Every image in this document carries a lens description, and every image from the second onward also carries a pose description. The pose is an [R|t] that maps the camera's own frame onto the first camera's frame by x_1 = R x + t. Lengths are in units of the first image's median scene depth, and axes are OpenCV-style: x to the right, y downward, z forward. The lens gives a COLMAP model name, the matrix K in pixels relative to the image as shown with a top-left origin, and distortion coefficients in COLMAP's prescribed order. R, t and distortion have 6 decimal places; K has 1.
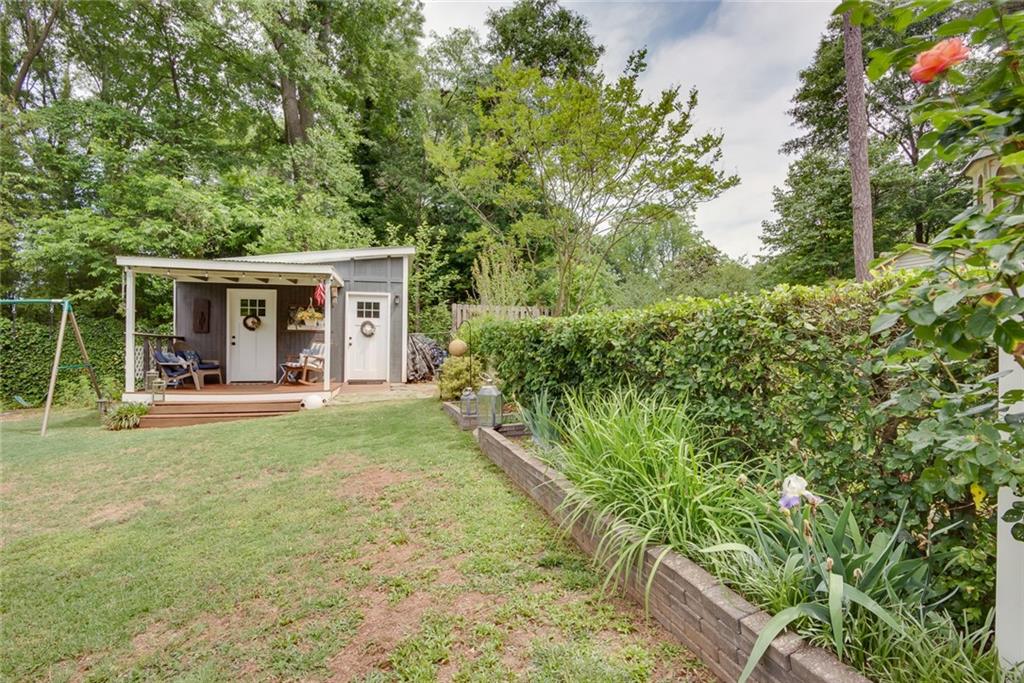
lens RADIAL K [[492.7, 0, 510.5], [0, 492.7, 340.7], [0, 0, 1]] dist [-0.001503, -0.009662]
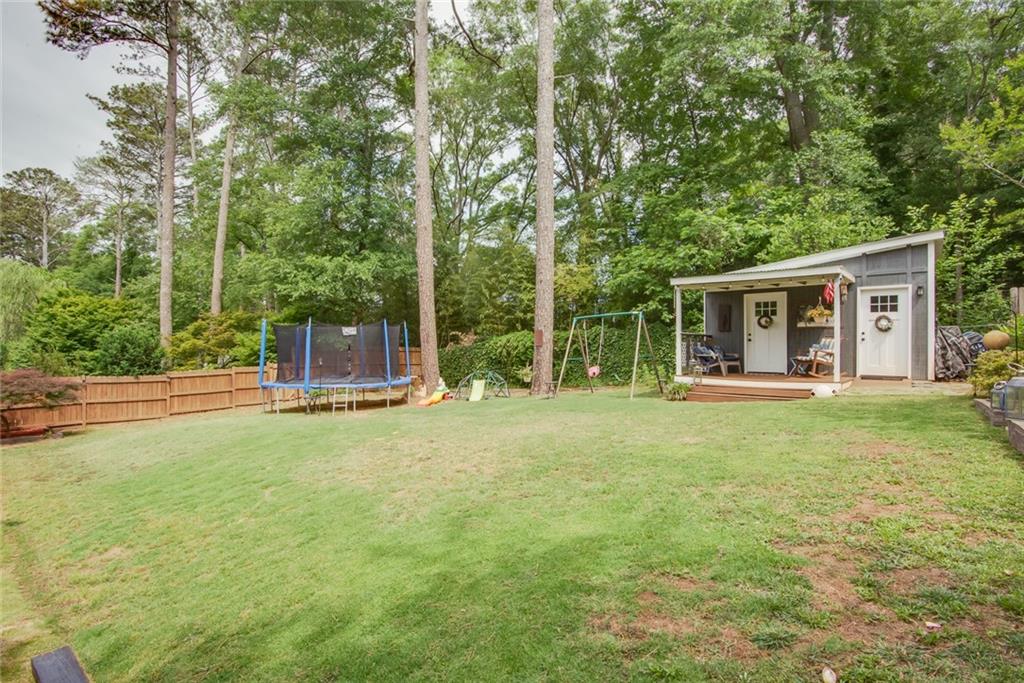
lens RADIAL K [[492.7, 0, 510.5], [0, 492.7, 340.7], [0, 0, 1]] dist [-0.001503, -0.009662]
pose [[0.583039, -0.011064, -0.812369, 0.067927], [0.011690, 0.999918, -0.005228, 0.006704], [0.812360, -0.006449, 0.583120, -0.164769]]
